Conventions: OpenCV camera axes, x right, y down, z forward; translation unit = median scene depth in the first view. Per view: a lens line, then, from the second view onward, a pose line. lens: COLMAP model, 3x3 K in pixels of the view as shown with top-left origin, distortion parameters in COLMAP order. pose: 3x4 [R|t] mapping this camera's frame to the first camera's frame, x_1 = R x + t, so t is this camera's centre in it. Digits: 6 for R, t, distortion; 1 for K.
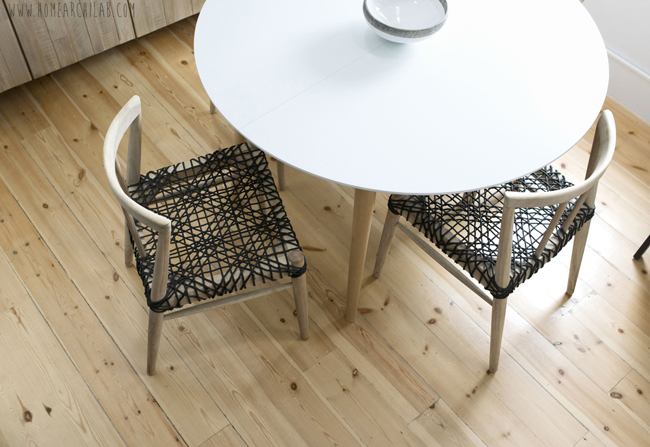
lens RADIAL K [[716.7, 0, 315.0], [0, 716.7, 221.6], [0, 0, 1]] dist [-0.044862, 0.000000]
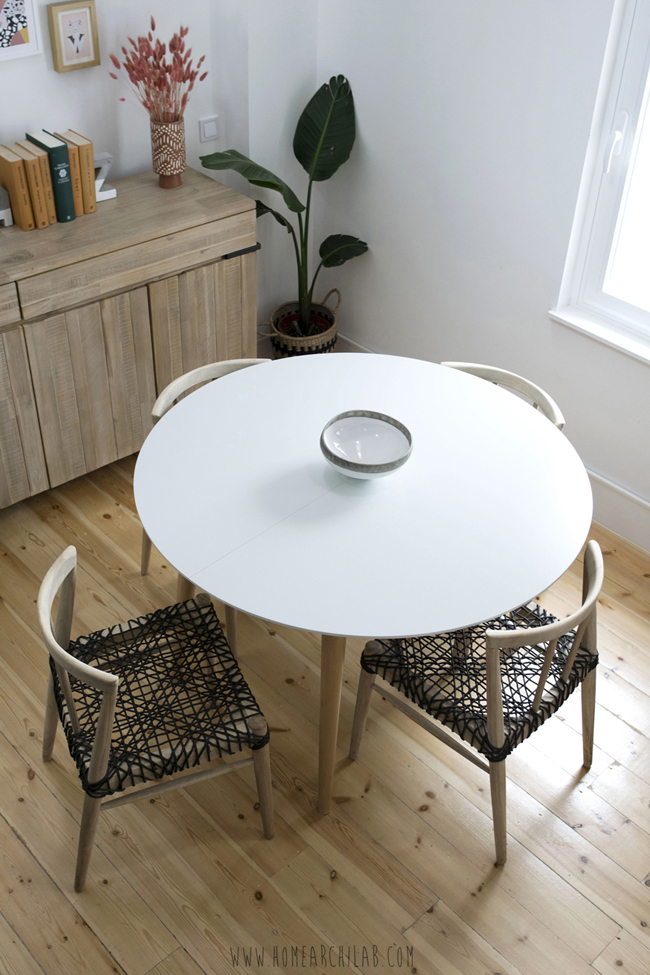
lens RADIAL K [[1009.3, 0, 323.5], [0, 1009.3, 490.4], [0, 0, 1]] dist [0.017963, 0.000000]
pose [[0.997159, -0.036663, 0.065795, -0.015280], [0.051851, 0.967733, -0.246586, 0.074480], [-0.054631, 0.249297, 0.966885, -0.226660]]
